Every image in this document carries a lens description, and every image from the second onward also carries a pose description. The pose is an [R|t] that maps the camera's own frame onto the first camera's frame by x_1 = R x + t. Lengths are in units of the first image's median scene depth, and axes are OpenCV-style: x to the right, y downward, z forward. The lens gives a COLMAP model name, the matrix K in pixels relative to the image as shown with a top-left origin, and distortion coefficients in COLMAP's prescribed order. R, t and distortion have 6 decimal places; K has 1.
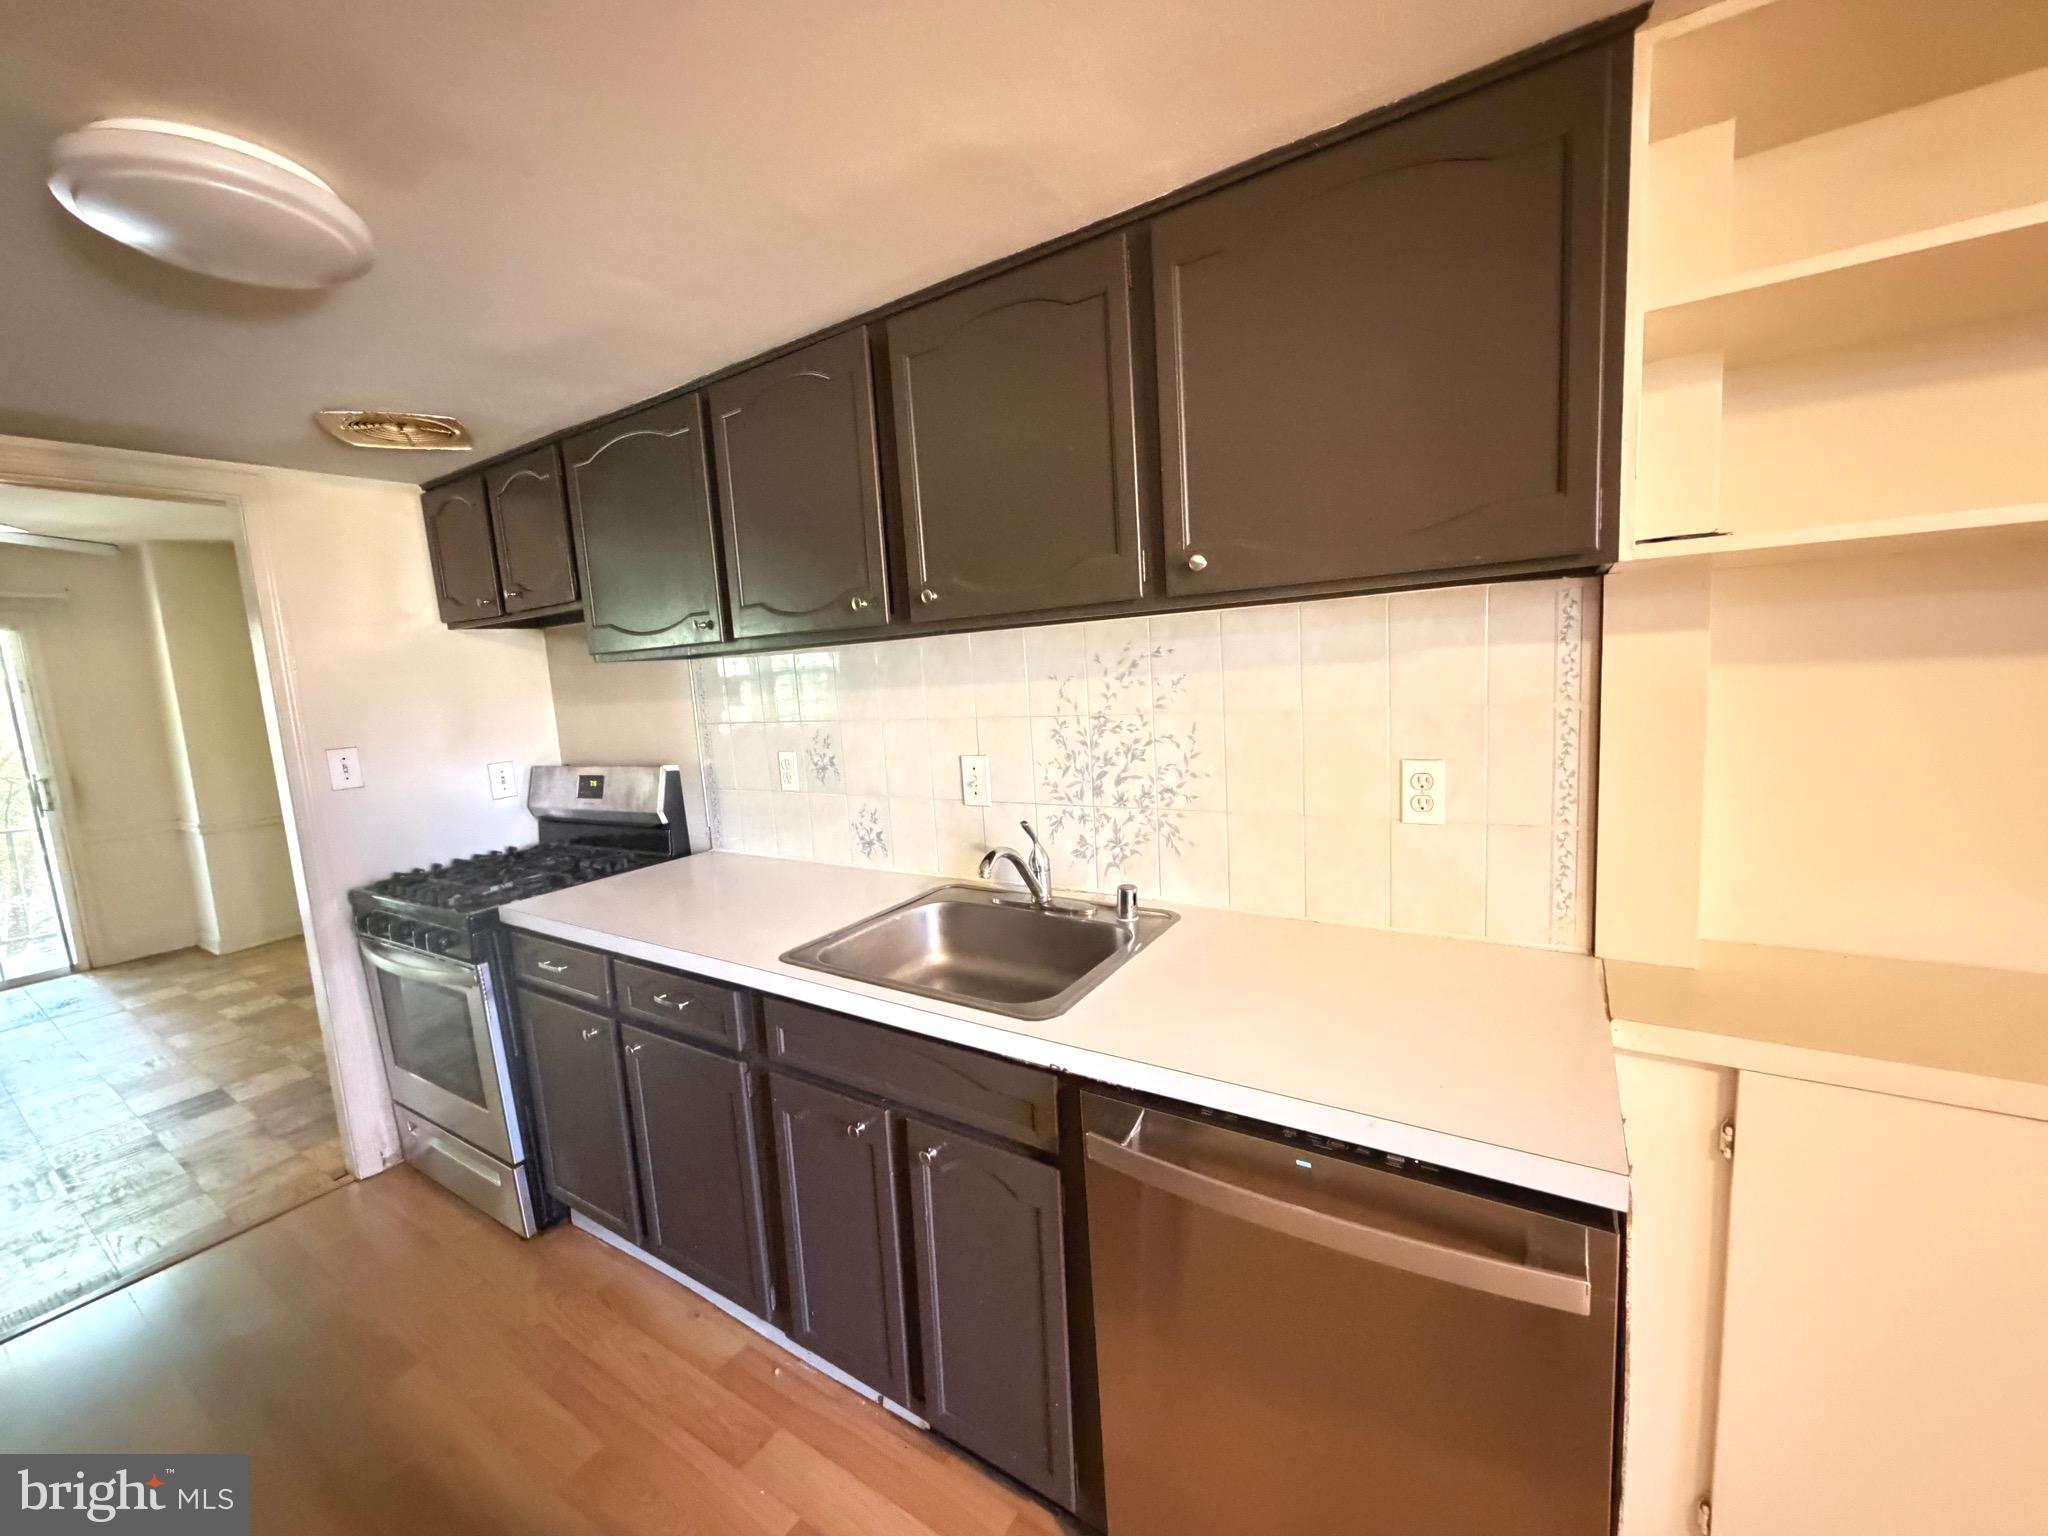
lens RADIAL K [[814.4, 0, 1013.7], [0, 814.4, 764.1], [0, 0, 1]] dist [-0.001993, 0.000469]
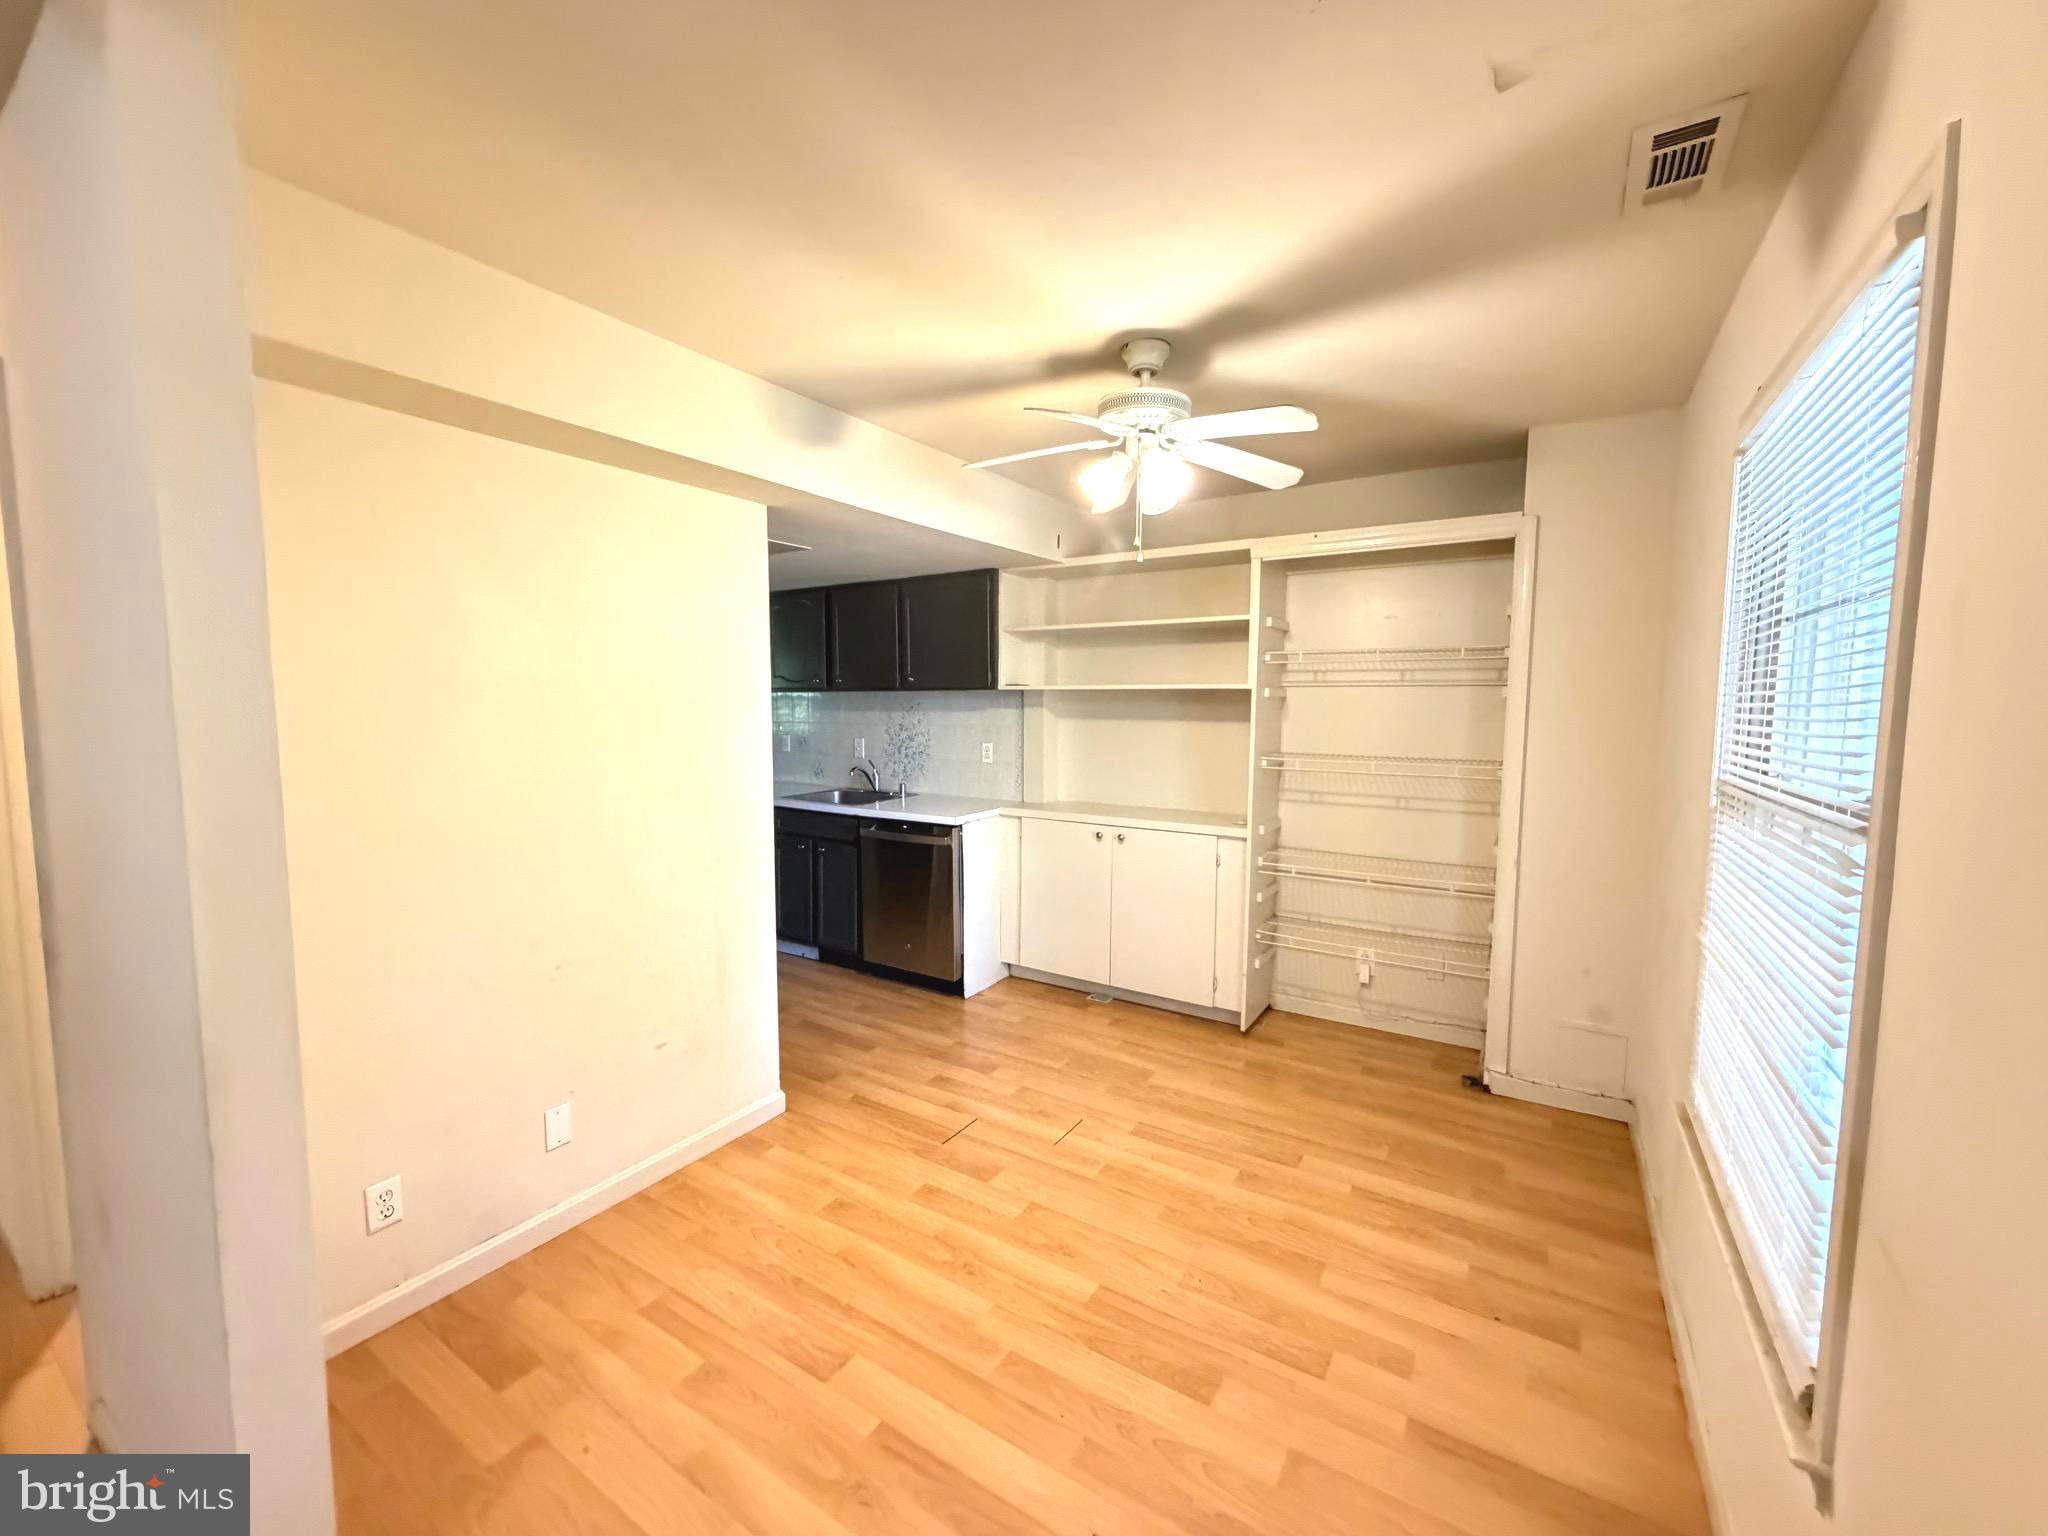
lens RADIAL K [[814.4, 0, 1015.8], [0, 814.4, 761.3], [0, 0, 1]] dist [-0.001993, 0.000469]
pose [[0.997892, 0.064194, 0.009561, 0.476777], [-0.063648, 0.996753, -0.049325, 0.176675], [-0.012696, 0.048612, 0.998737, -1.777730]]
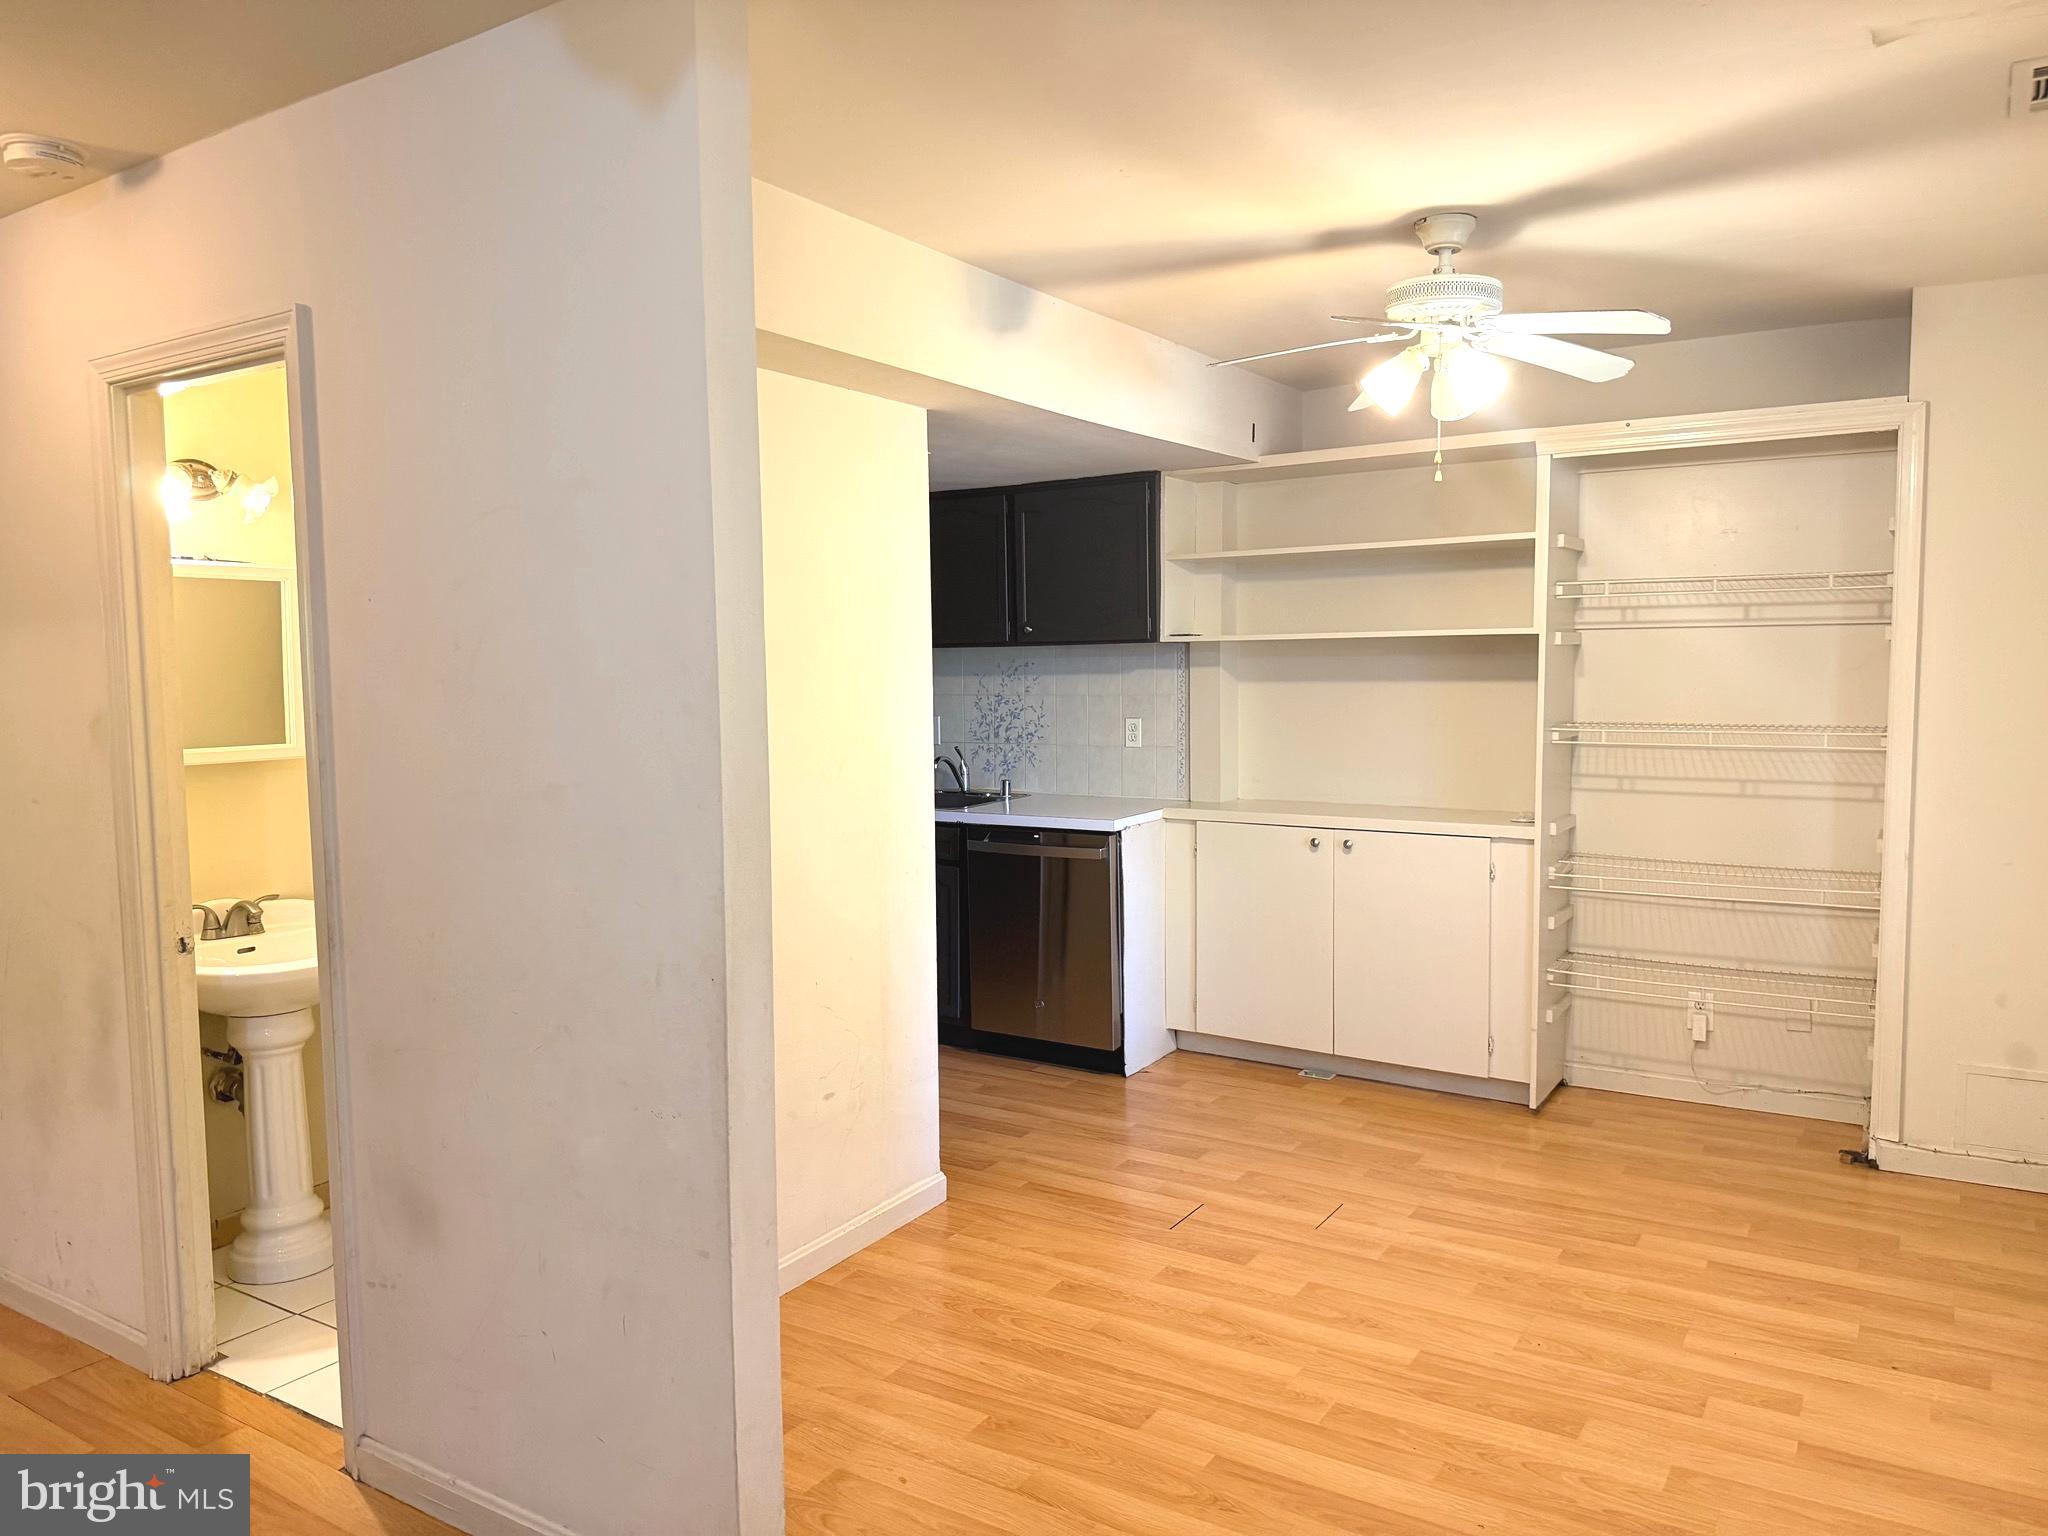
lens RADIAL K [[1431.7, 0, 1013.0], [0, 1431.7, 759.8], [0, 0, 1]] dist [0.041546, -0.060572]
pose [[0.998762, 0.049164, 0.007549, 0.119800], [-0.048681, 0.997323, -0.054568, 0.272485], [-0.010212, 0.054133, 0.998481, -2.337750]]
